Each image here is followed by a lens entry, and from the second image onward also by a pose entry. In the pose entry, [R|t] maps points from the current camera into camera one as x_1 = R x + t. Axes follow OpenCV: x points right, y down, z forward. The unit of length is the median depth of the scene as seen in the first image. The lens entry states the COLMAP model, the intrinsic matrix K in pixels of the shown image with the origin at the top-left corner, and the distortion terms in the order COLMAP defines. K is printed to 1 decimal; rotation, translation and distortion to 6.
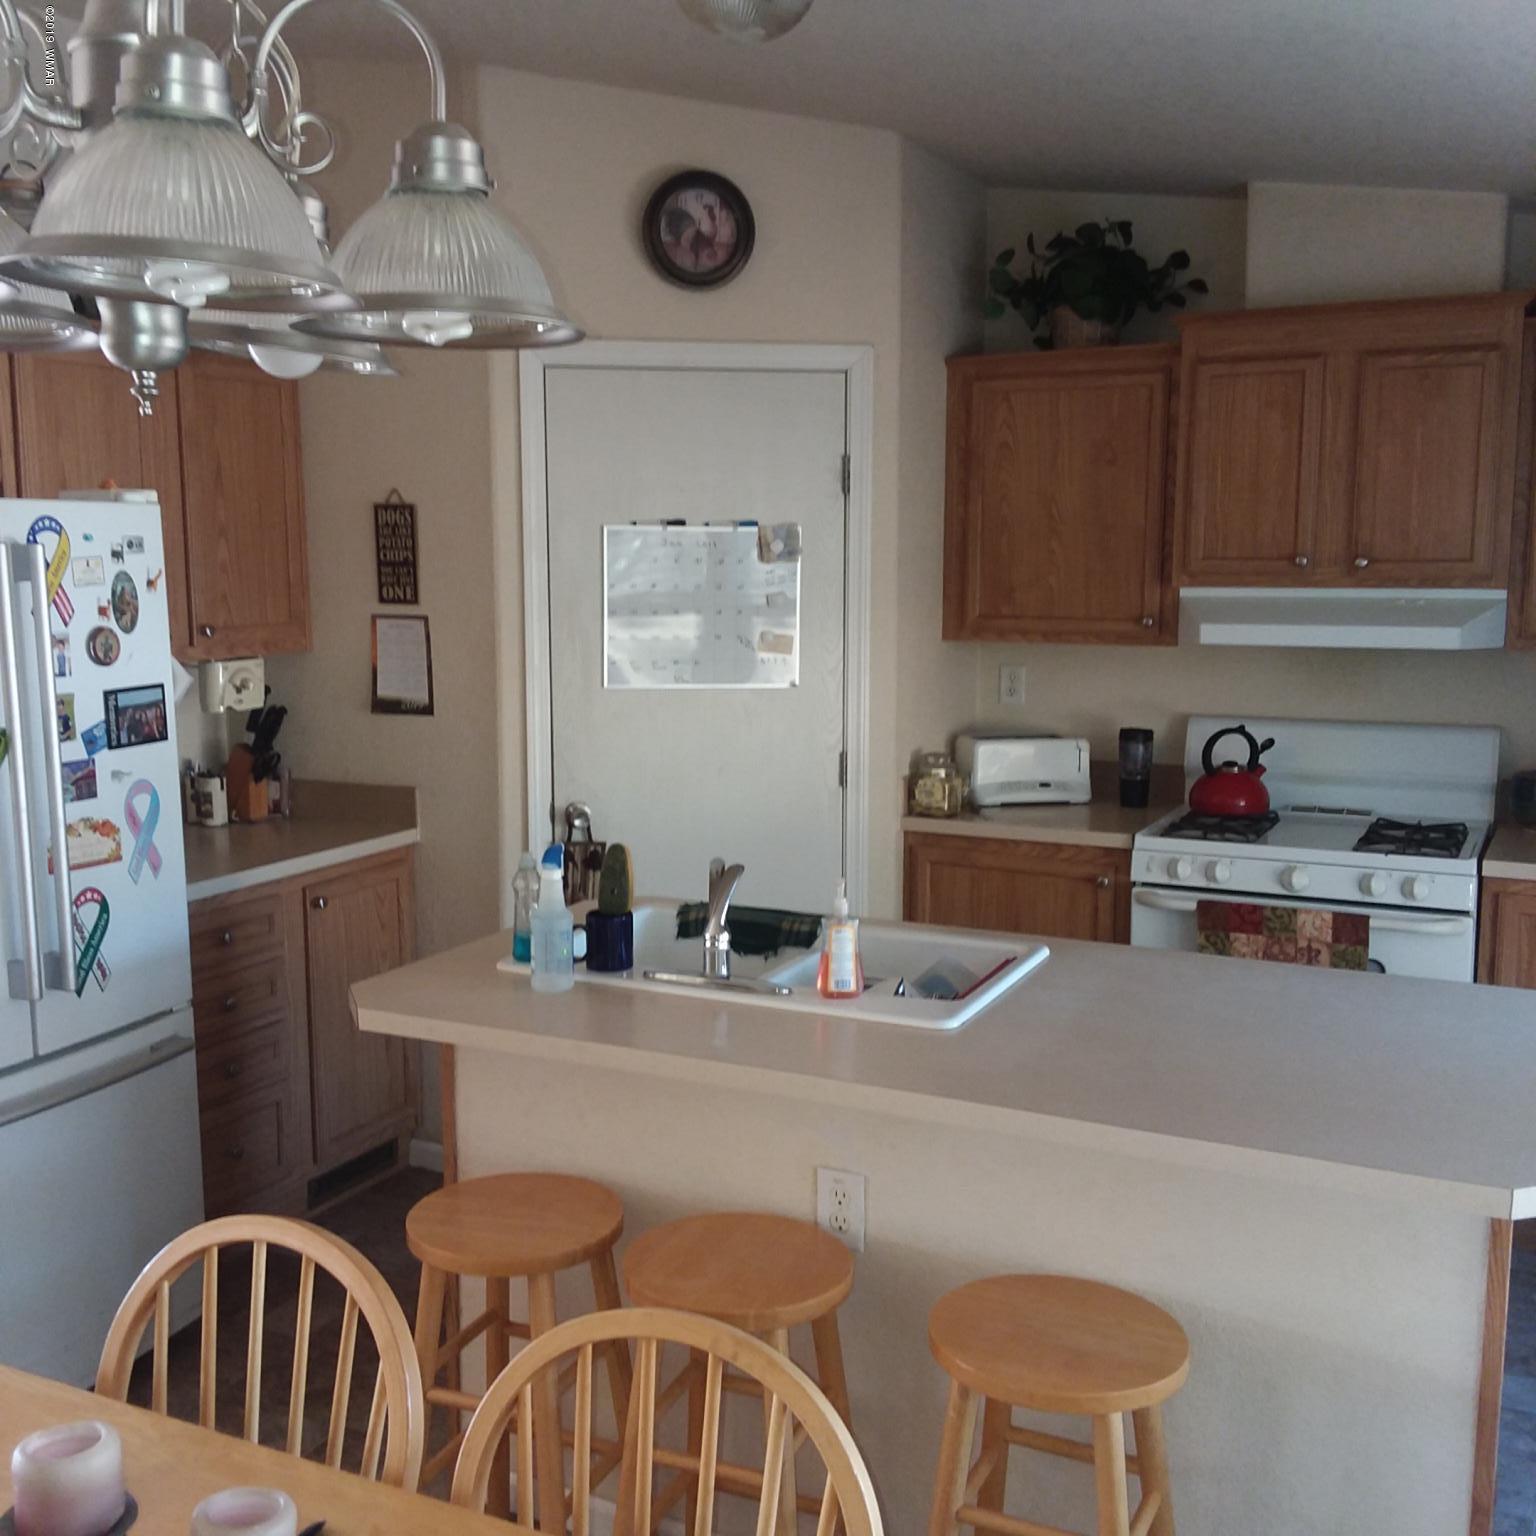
lens RADIAL K [[1615.6, 0, 723.5], [0, 1615.6, 771.4], [0, 0, 1]] dist [0.112163, -0.244412]
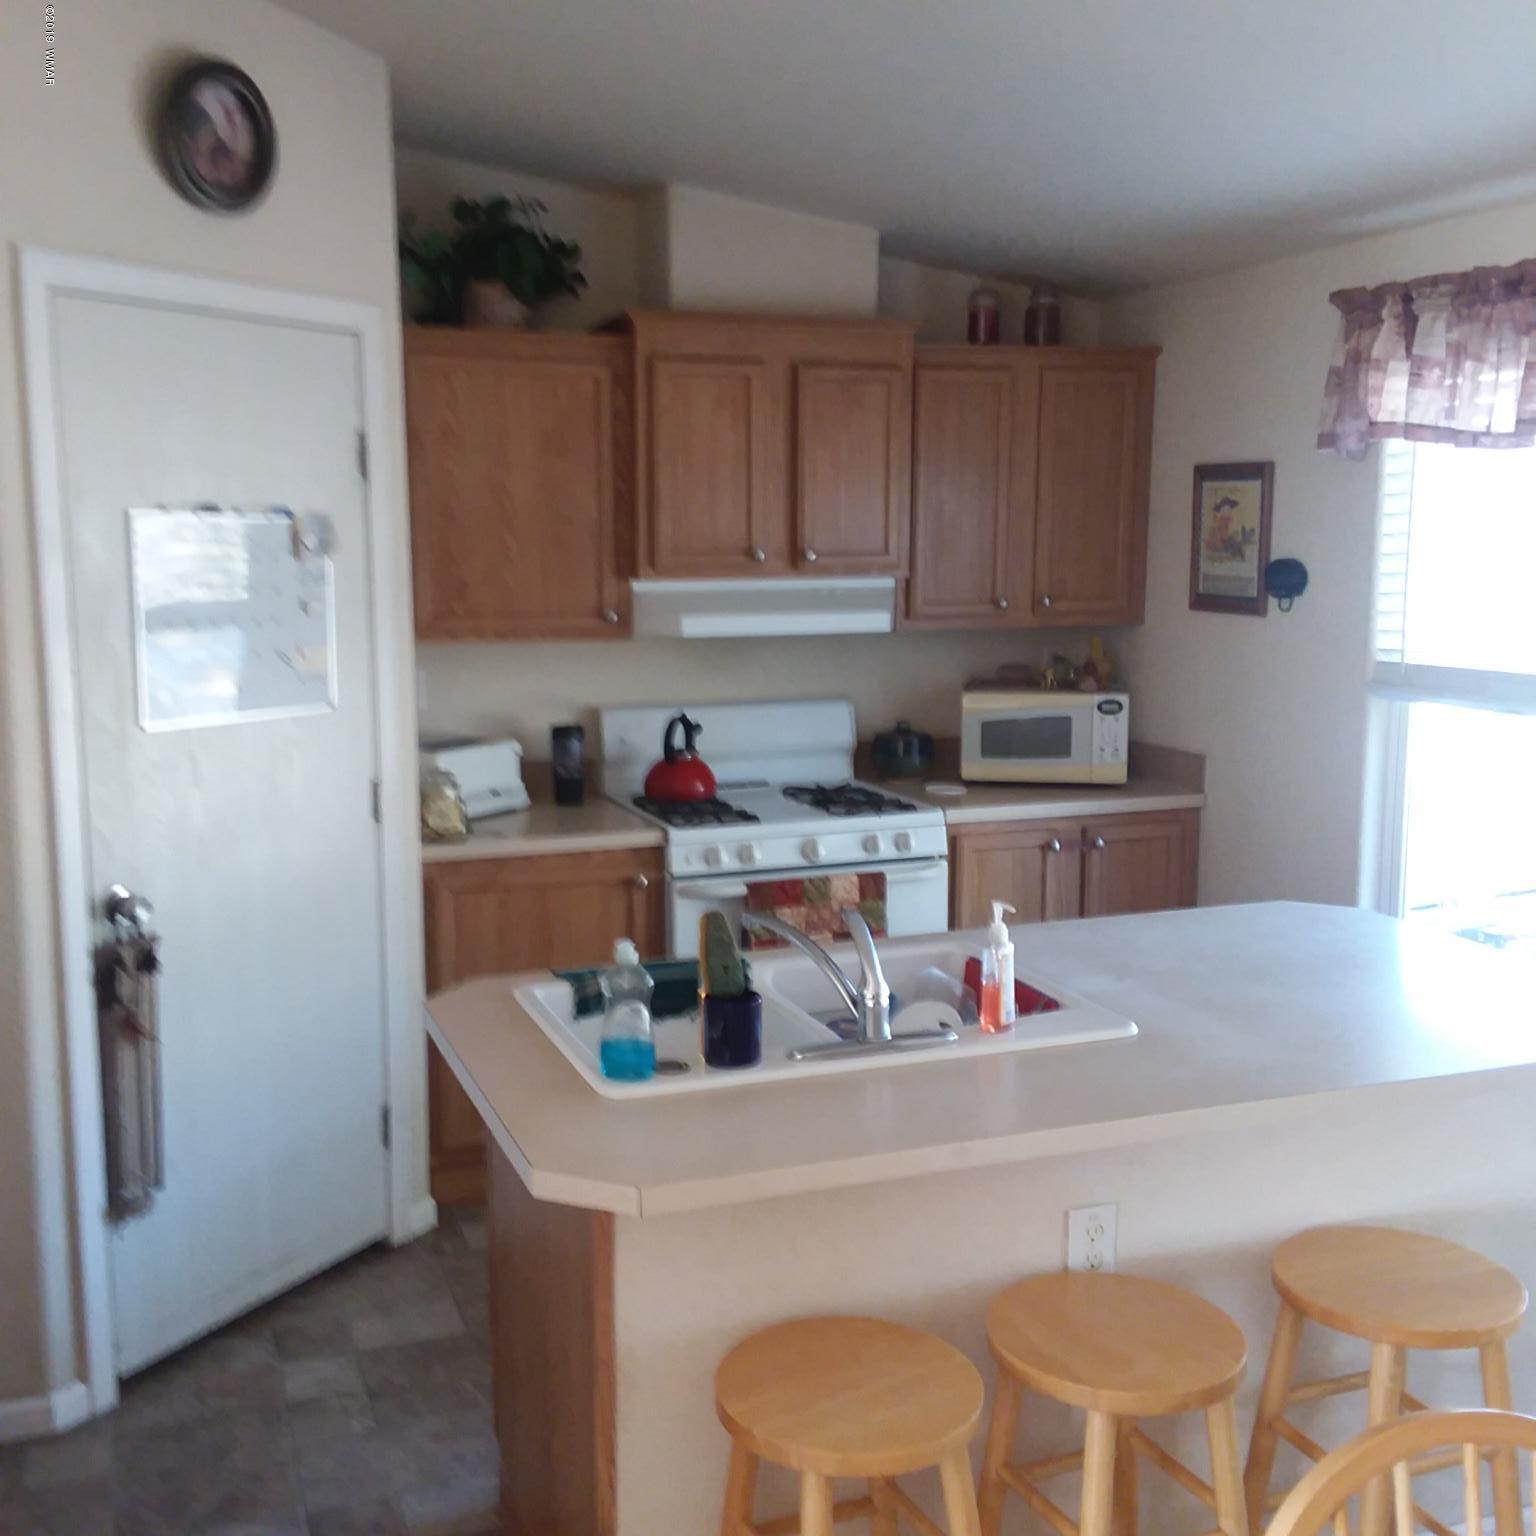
lens RADIAL K [[1615.6, 0, 723.5], [0, 1615.6, 771.4], [0, 0, 1]] dist [0.112163, -0.244412]
pose [[0.678363, -0.108384, 0.726689, -0.442595], [0.098346, 0.993554, 0.056380, -0.049554], [-0.728116, 0.033220, 0.684649, 0.292816]]
